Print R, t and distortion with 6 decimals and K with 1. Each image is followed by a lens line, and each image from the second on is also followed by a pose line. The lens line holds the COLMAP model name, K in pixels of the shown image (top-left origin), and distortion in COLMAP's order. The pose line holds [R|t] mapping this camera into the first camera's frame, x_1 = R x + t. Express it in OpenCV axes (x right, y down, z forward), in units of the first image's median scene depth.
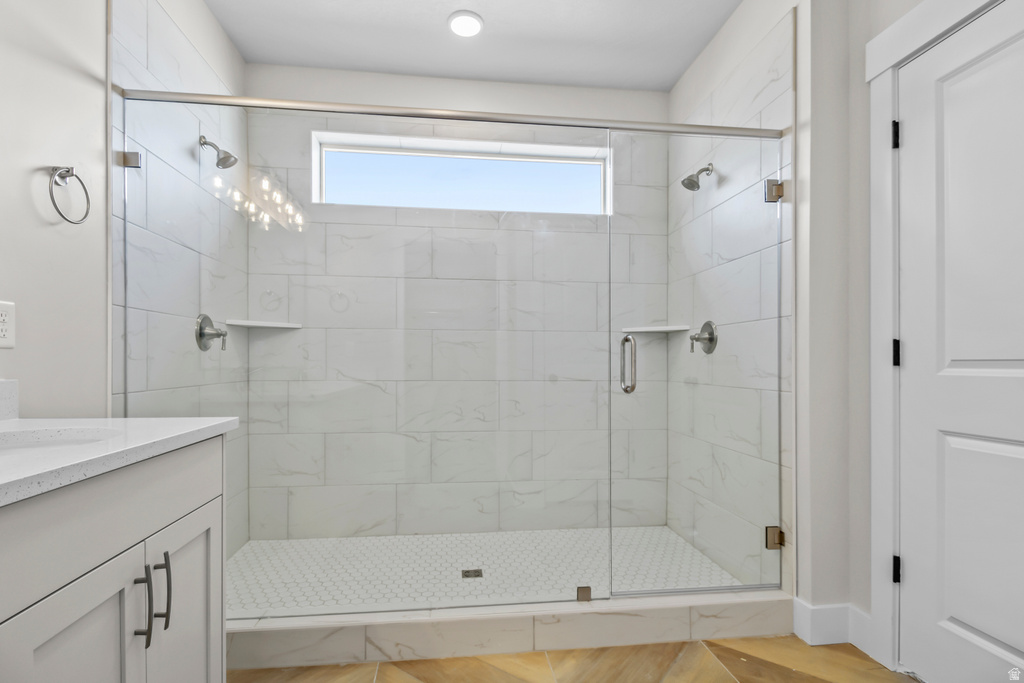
lens RADIAL K [[489.3, 0, 503.2], [0, 489.3, 360.5], [0, 0, 1]] dist [0.002848, -0.002412]
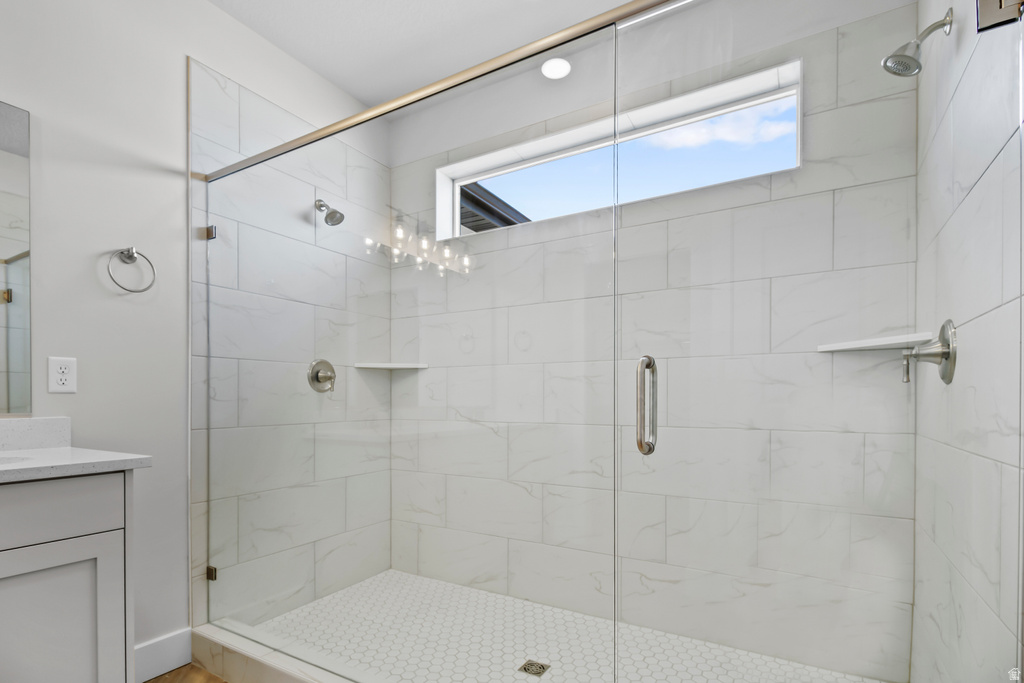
lens RADIAL K [[489.3, 0, 517.2], [0, 489.3, 401.5], [0, 0, 1]] dist [0.002848, -0.002412]
pose [[0.800374, -0.002484, -0.599496, 0.371865], [0.005924, 0.999975, 0.003766, -0.000150], [0.599472, -0.006566, 0.800369, 0.334337]]
